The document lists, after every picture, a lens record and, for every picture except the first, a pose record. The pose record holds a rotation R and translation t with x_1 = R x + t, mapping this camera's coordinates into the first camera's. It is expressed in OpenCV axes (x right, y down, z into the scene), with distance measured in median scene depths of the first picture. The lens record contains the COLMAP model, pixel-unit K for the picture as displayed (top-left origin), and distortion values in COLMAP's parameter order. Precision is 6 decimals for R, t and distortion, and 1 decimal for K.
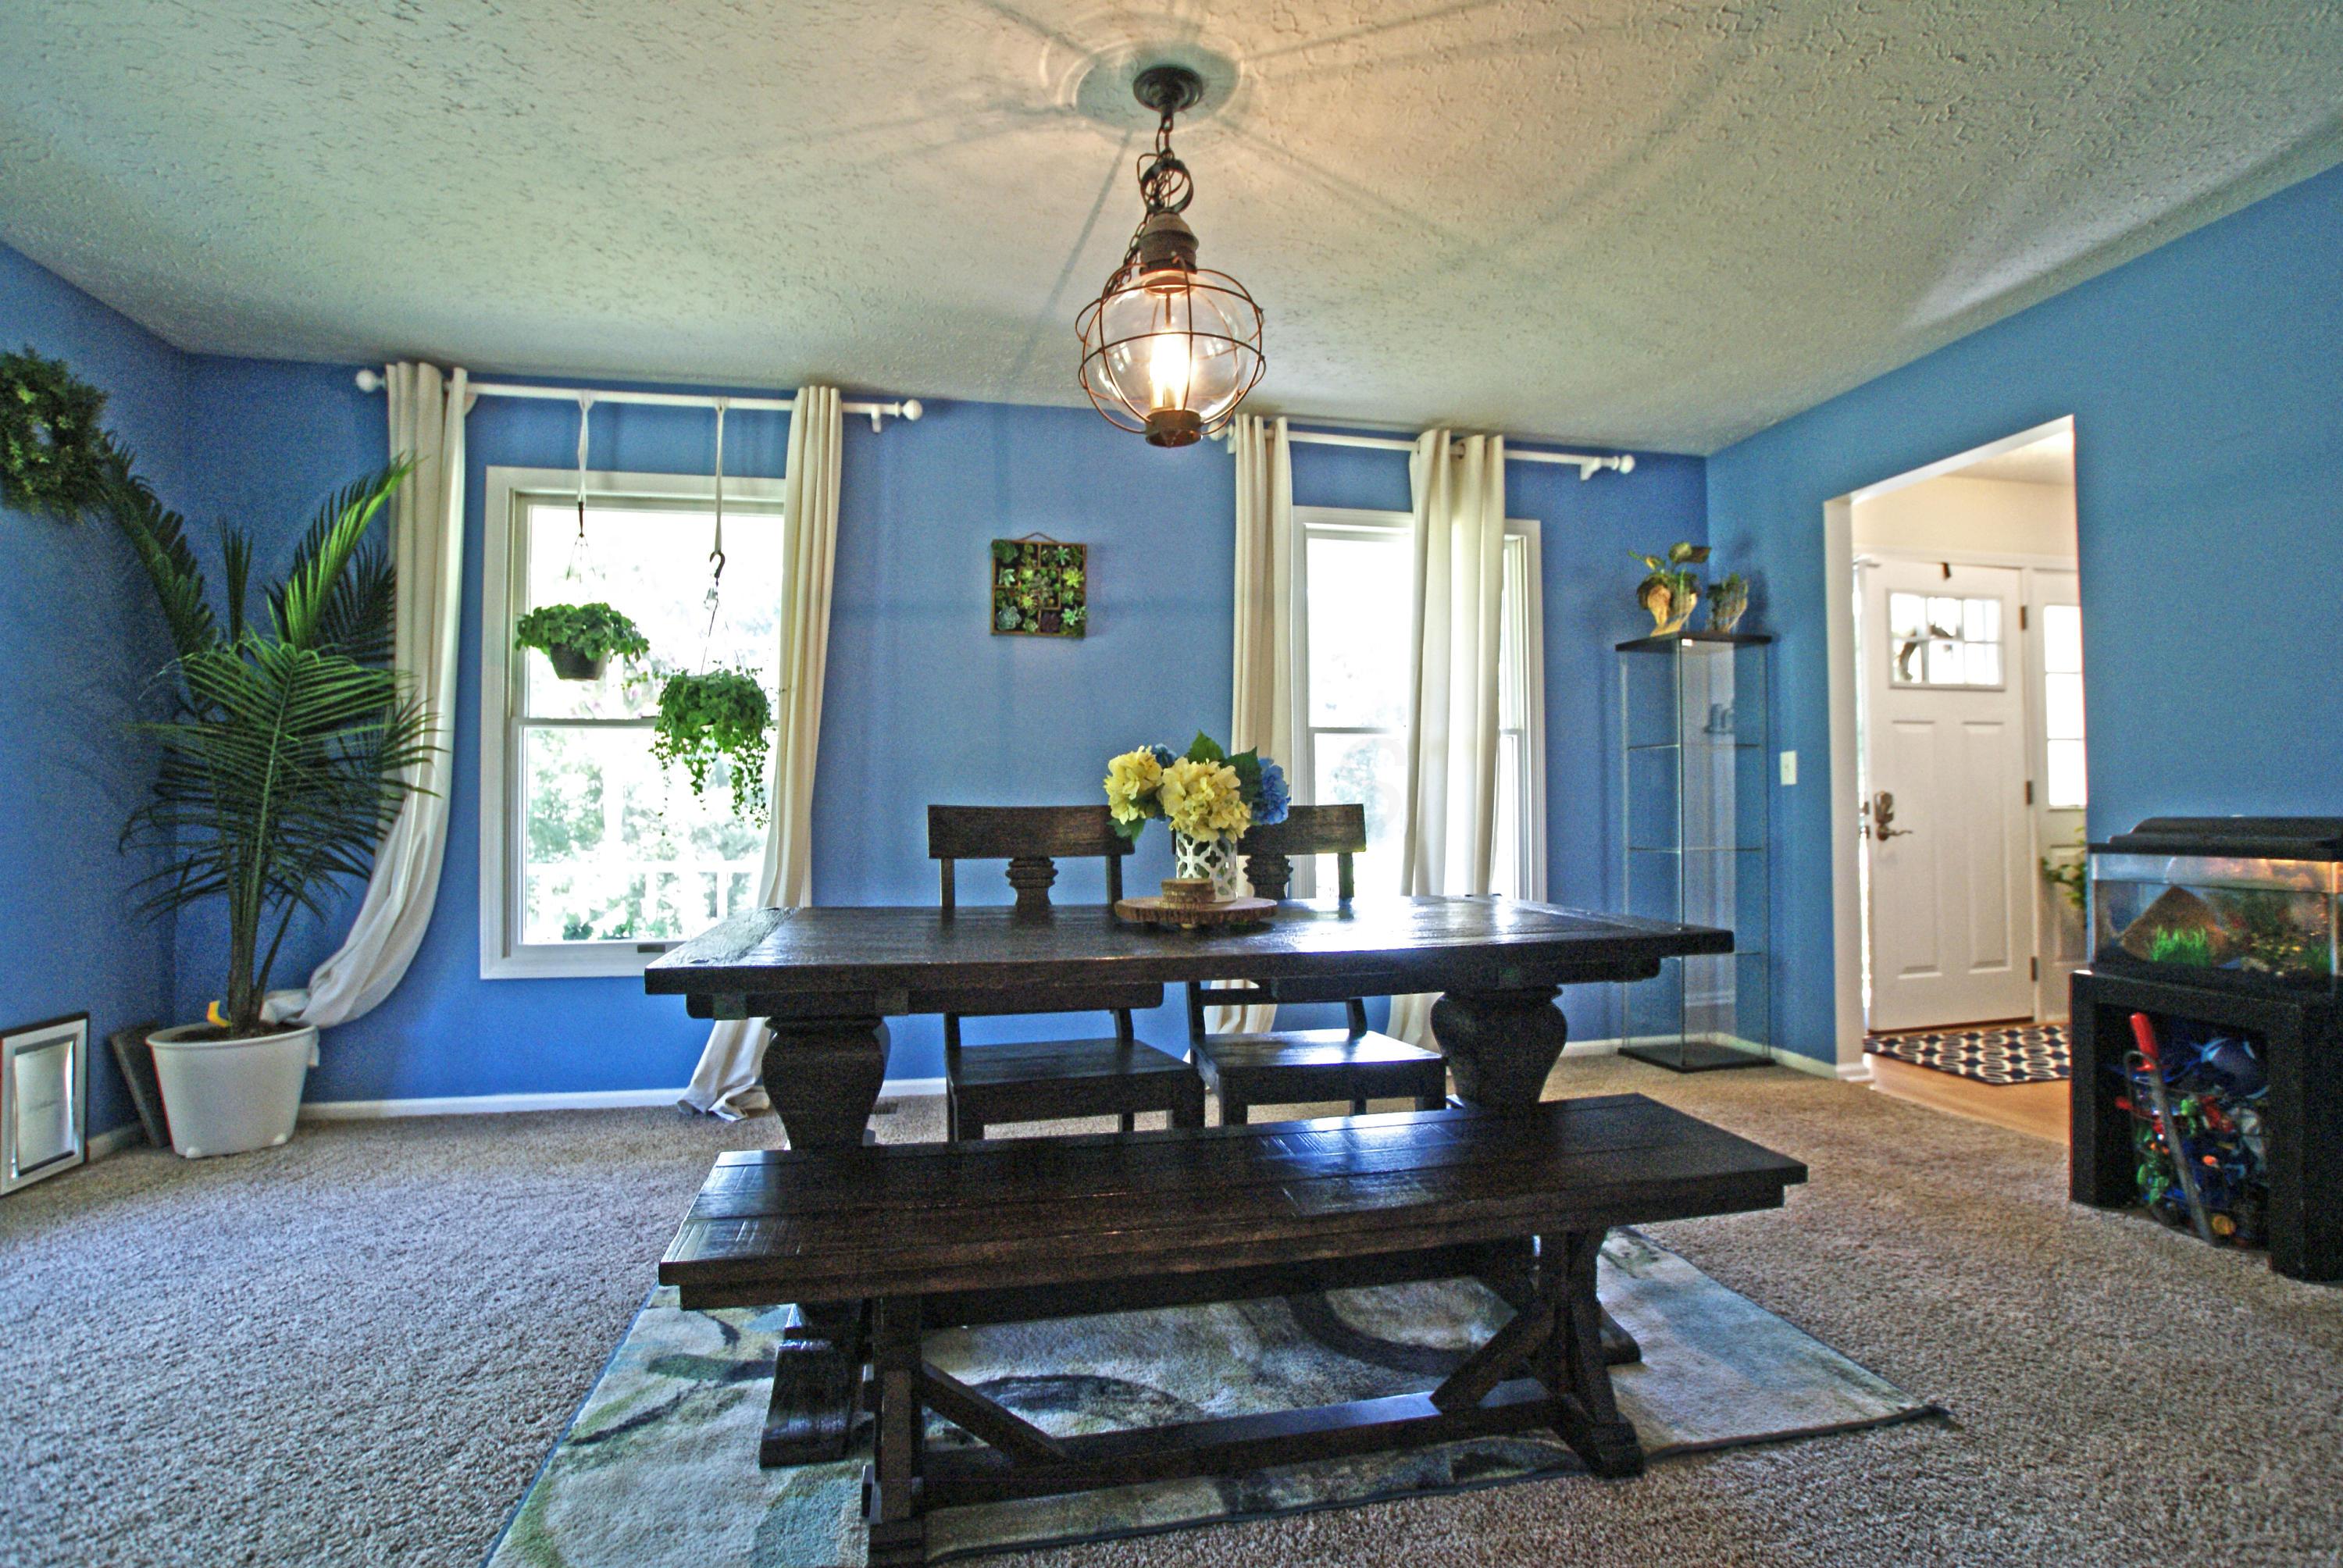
lens RADIAL K [[1108.1, 0, 1173.5], [0, 1108.1, 780.2], [0, 0, 1]] dist [-0.051862, 0.017242]
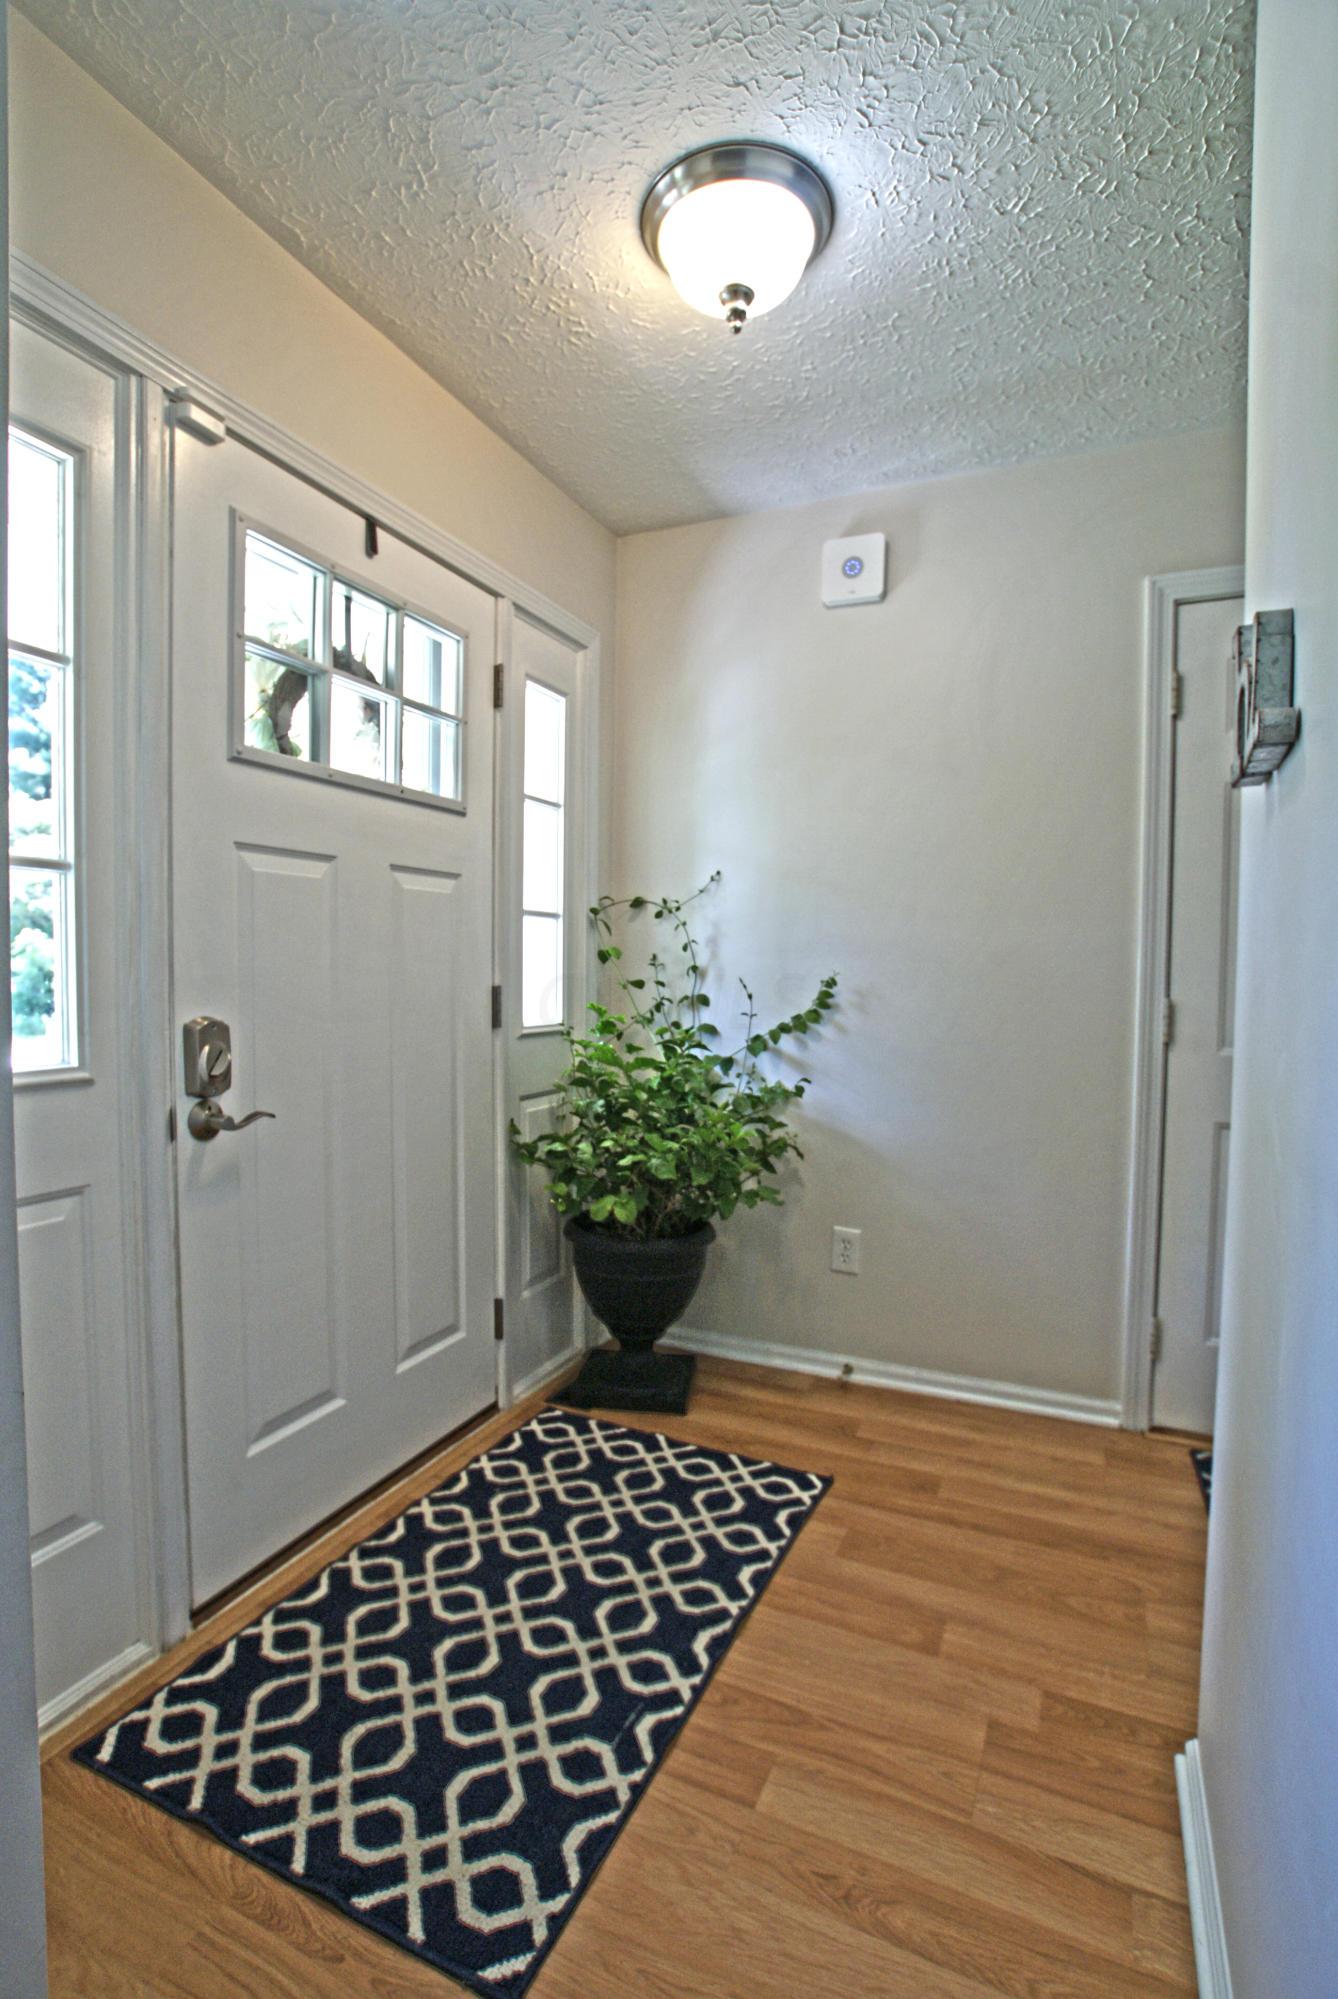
lens RADIAL K [[945.5, 0, 671.3], [0, 945.5, 999.9], [0, 0, 1]] dist [-0.051862, 0.017242]
pose [[0.626113, -0.000730, 0.779732, 0.478974], [-0.025552, 0.999443, 0.021453, -0.006740], [-0.779314, -0.033356, 0.625746, 0.637532]]
